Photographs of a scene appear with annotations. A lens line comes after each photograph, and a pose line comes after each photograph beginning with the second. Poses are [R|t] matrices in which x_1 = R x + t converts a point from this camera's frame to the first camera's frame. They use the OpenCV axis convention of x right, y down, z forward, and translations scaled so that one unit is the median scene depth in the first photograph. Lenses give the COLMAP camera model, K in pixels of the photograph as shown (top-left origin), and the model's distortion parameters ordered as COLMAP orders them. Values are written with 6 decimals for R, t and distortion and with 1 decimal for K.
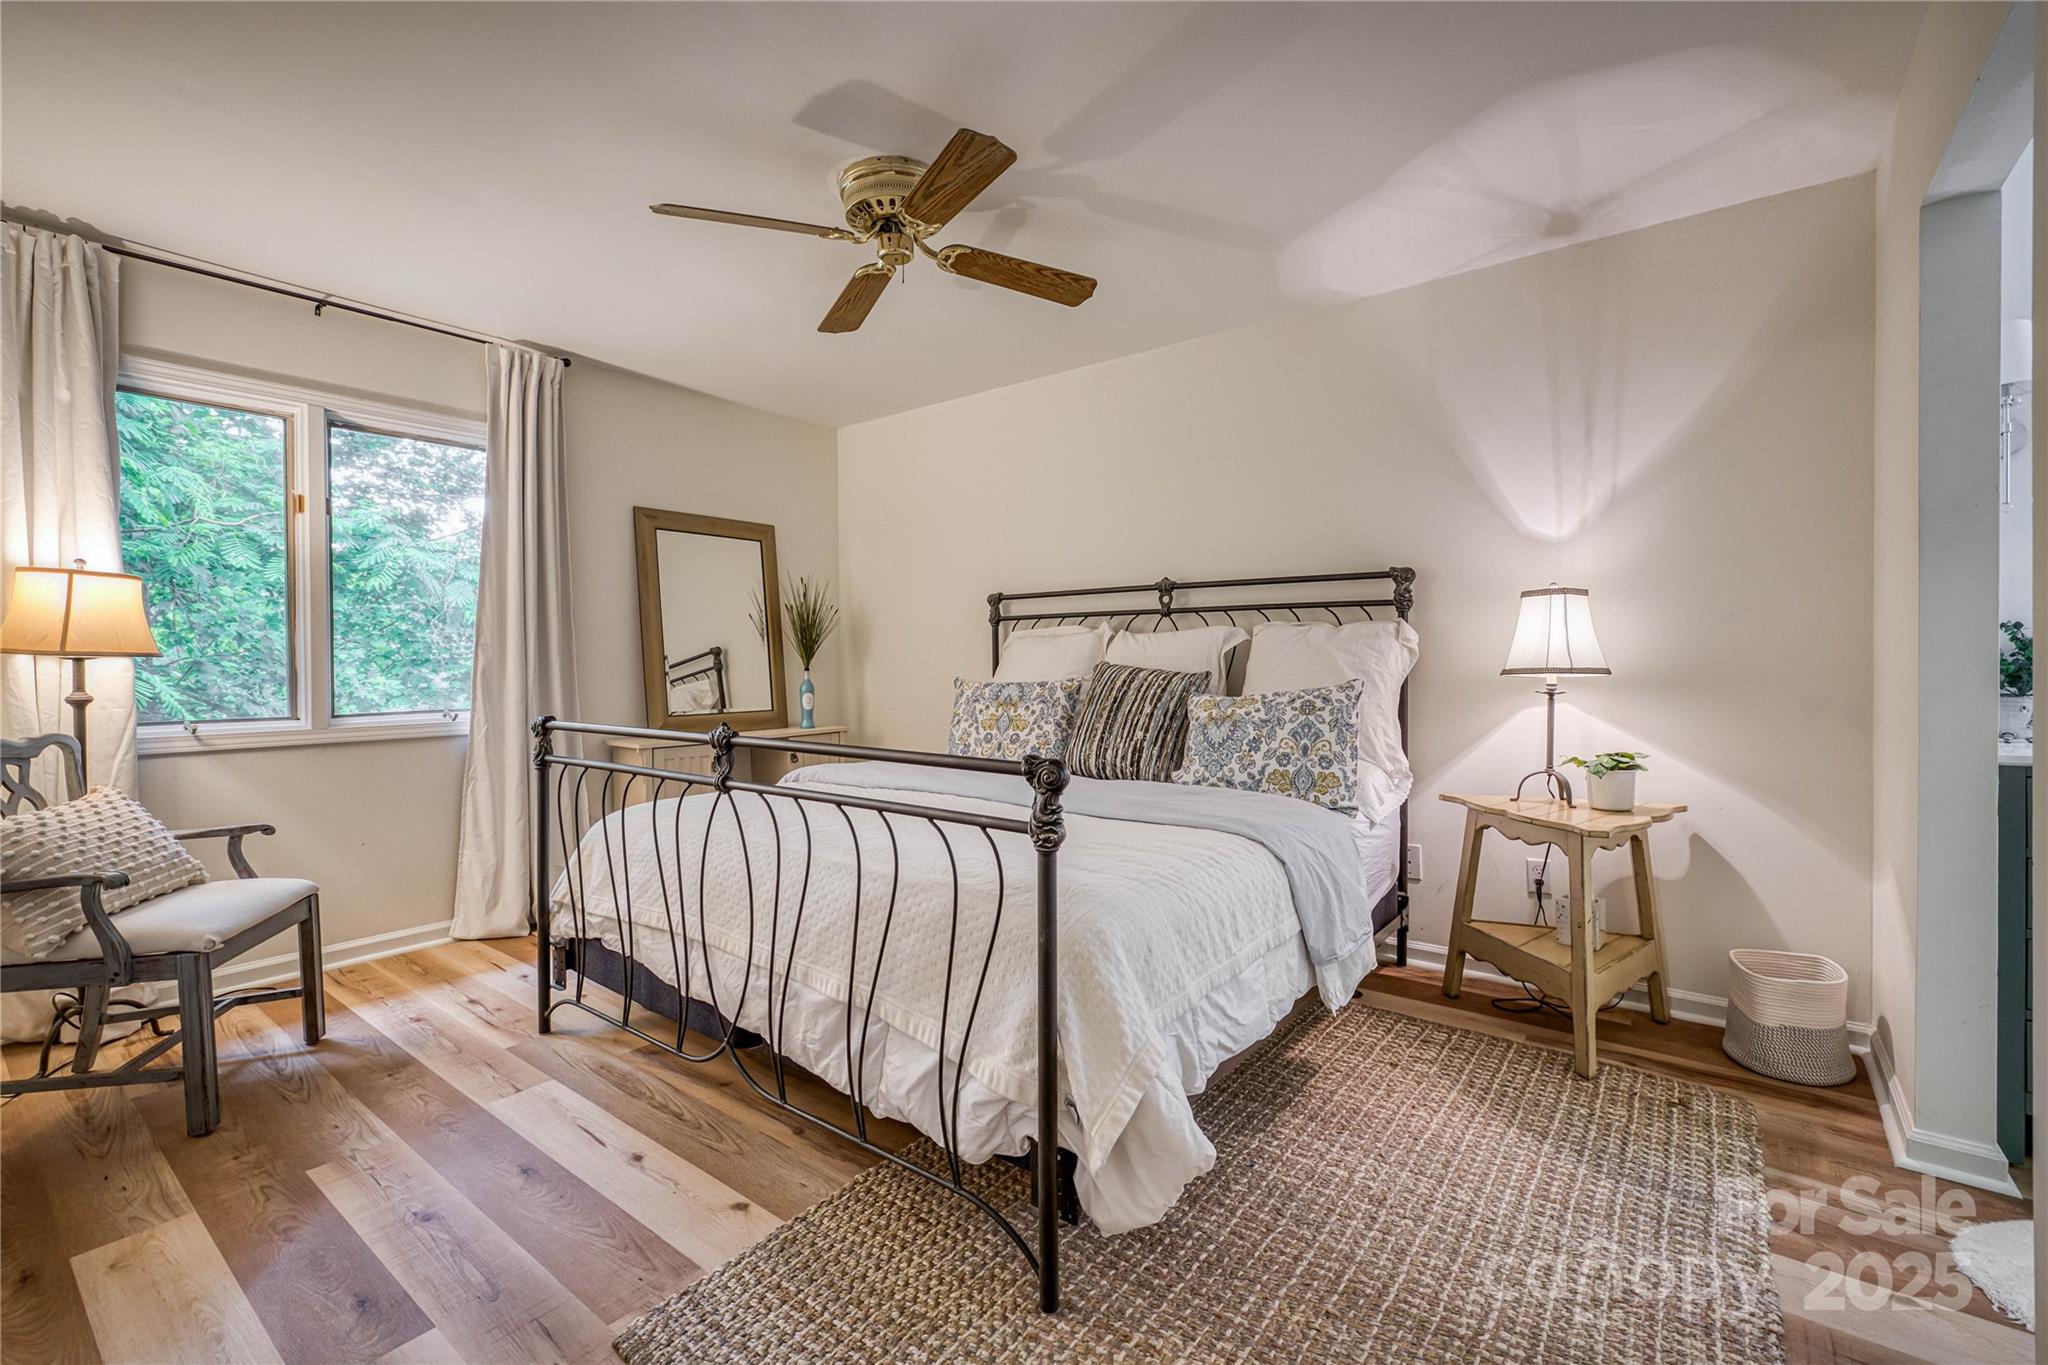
lens RADIAL K [[900.5, 0, 1032.5], [0, 900.5, 679.3], [0, 0, 1]] dist [-0.000574, 0.001218]
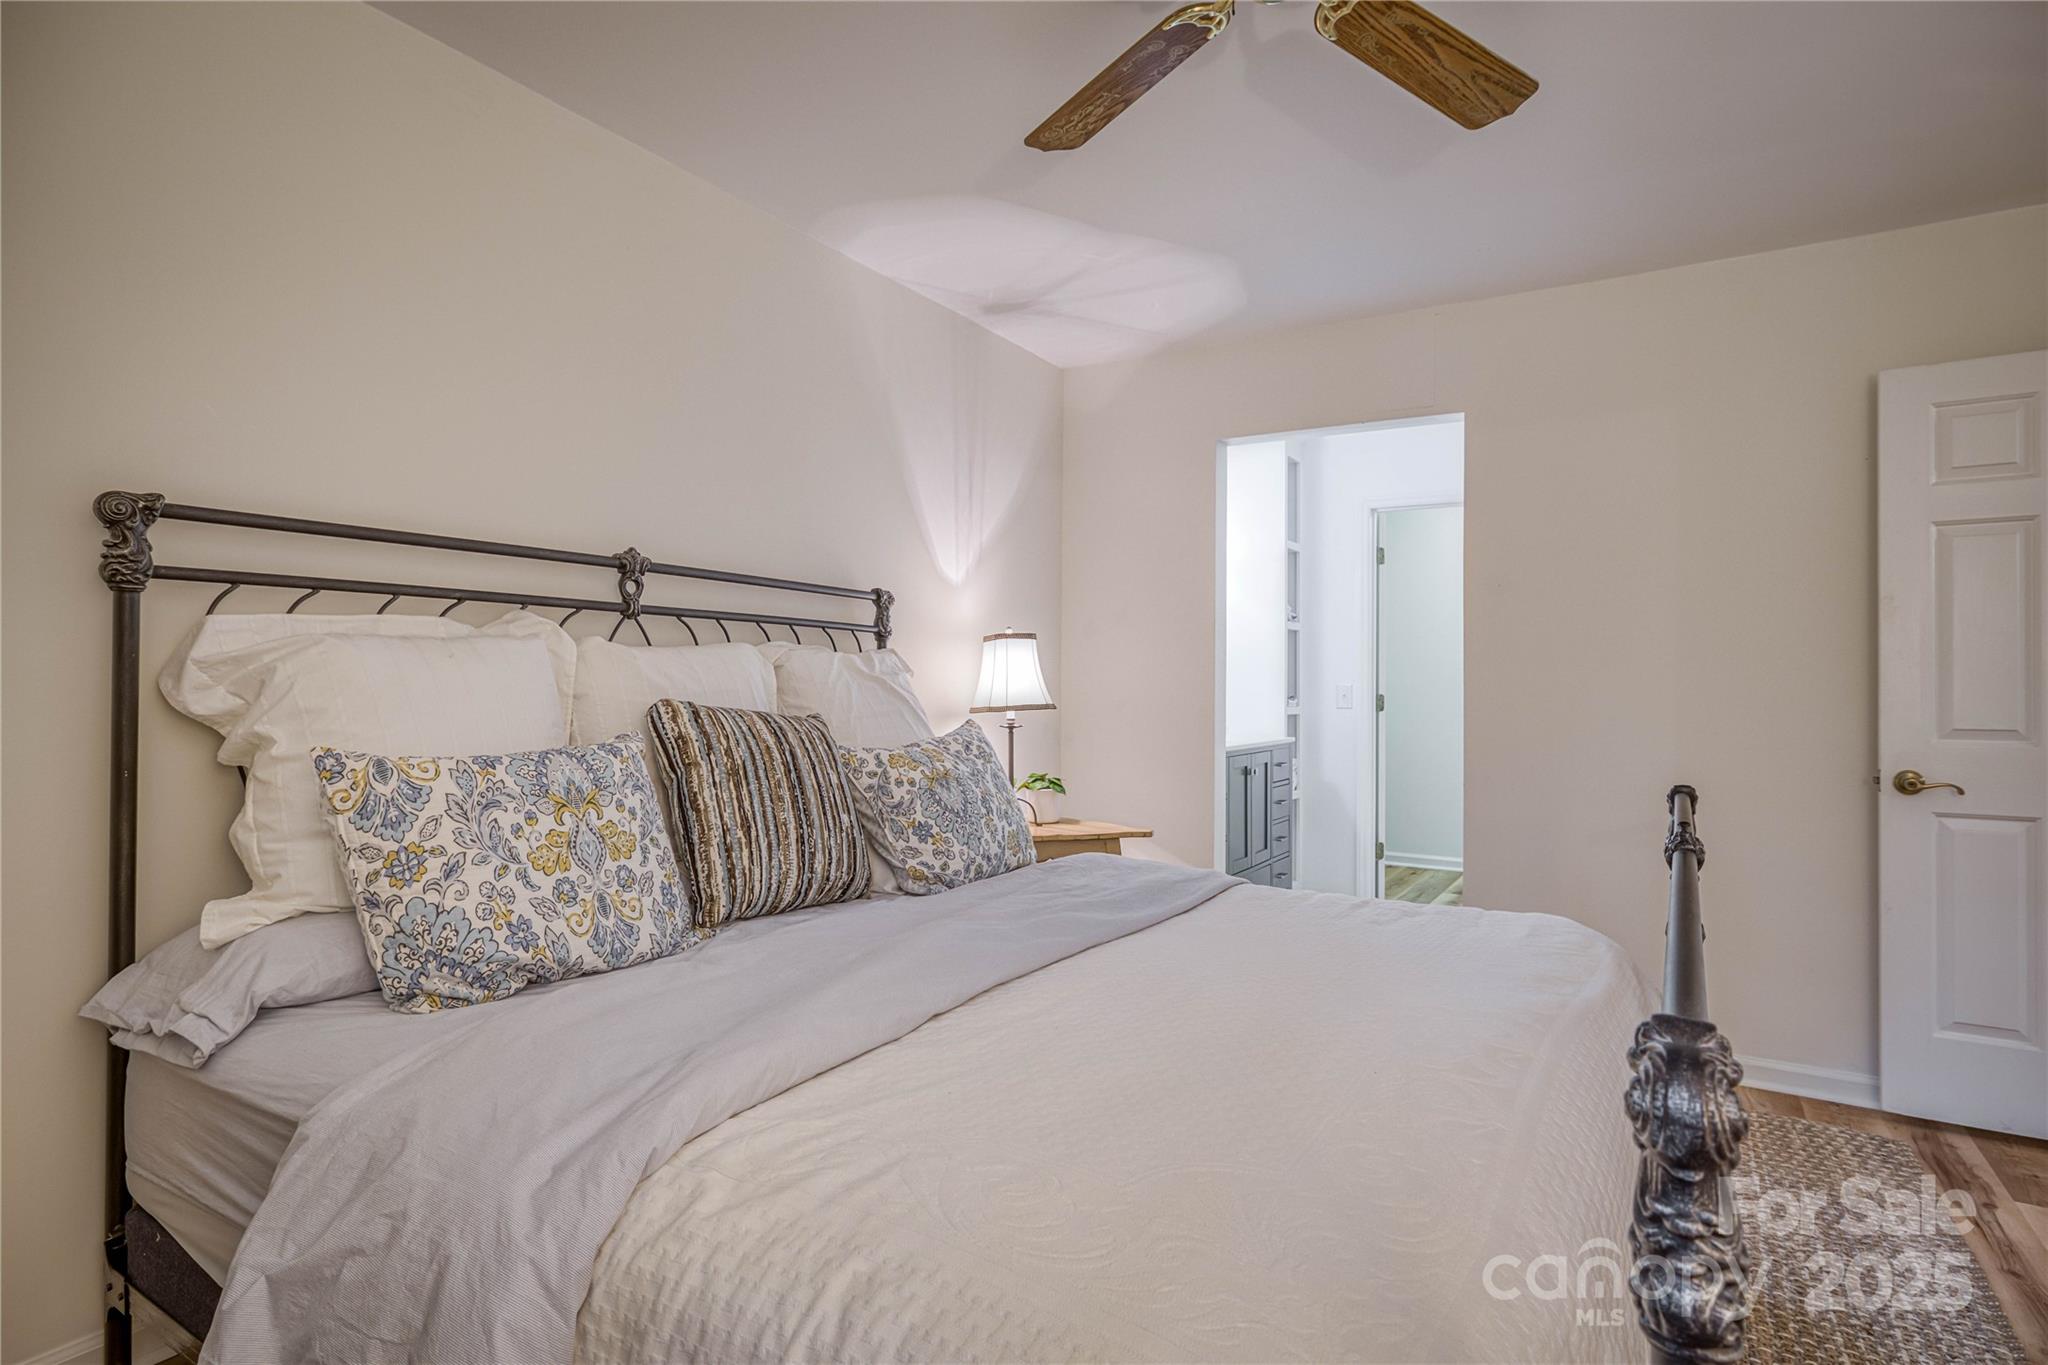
lens RADIAL K [[1089.7, 0, 1023.2], [0, 1089.7, 681.6], [0, 0, 1]] dist [-0.000186, -0.000221]
pose [[-0.121504, 0.011959, 0.992519, -0.549387], [0.016245, 0.999817, -0.010058, -0.019898], [-0.992458, 0.014901, -0.121676, 0.842056]]
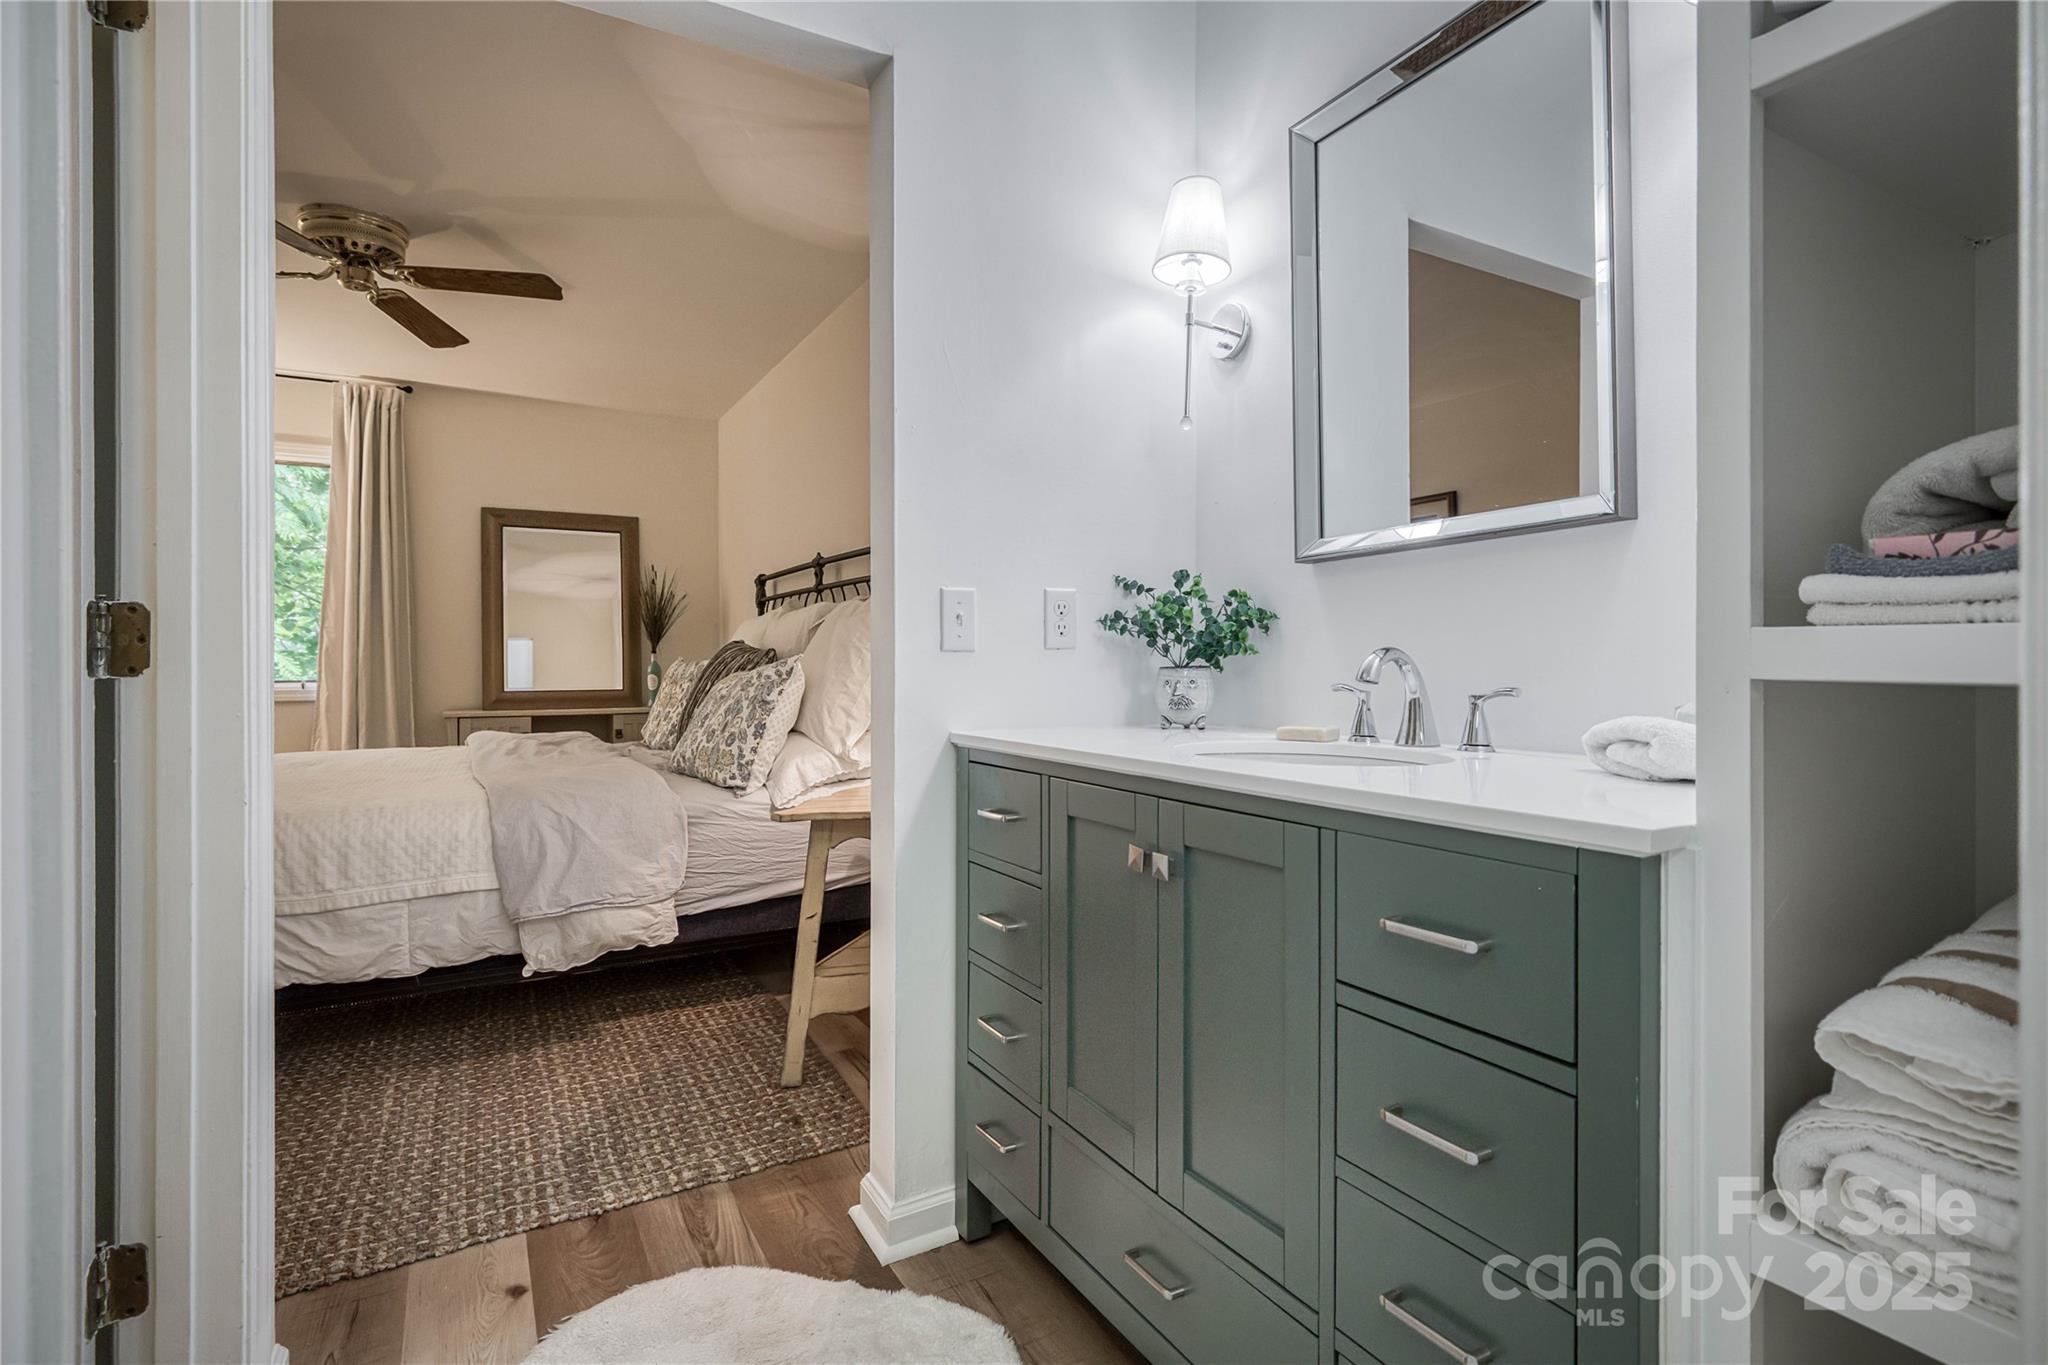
lens RADIAL K [[1002.1, 0, 1026.0], [0, 1002.1, 670.0], [0, 0, 1]] dist [-0.000626, -0.000176]
pose [[0.926414, 0.009863, -0.376378, 0.759137], [-0.012822, 0.999903, -0.005359, 0.014528], [0.376289, 0.009791, 0.926451, 0.092207]]
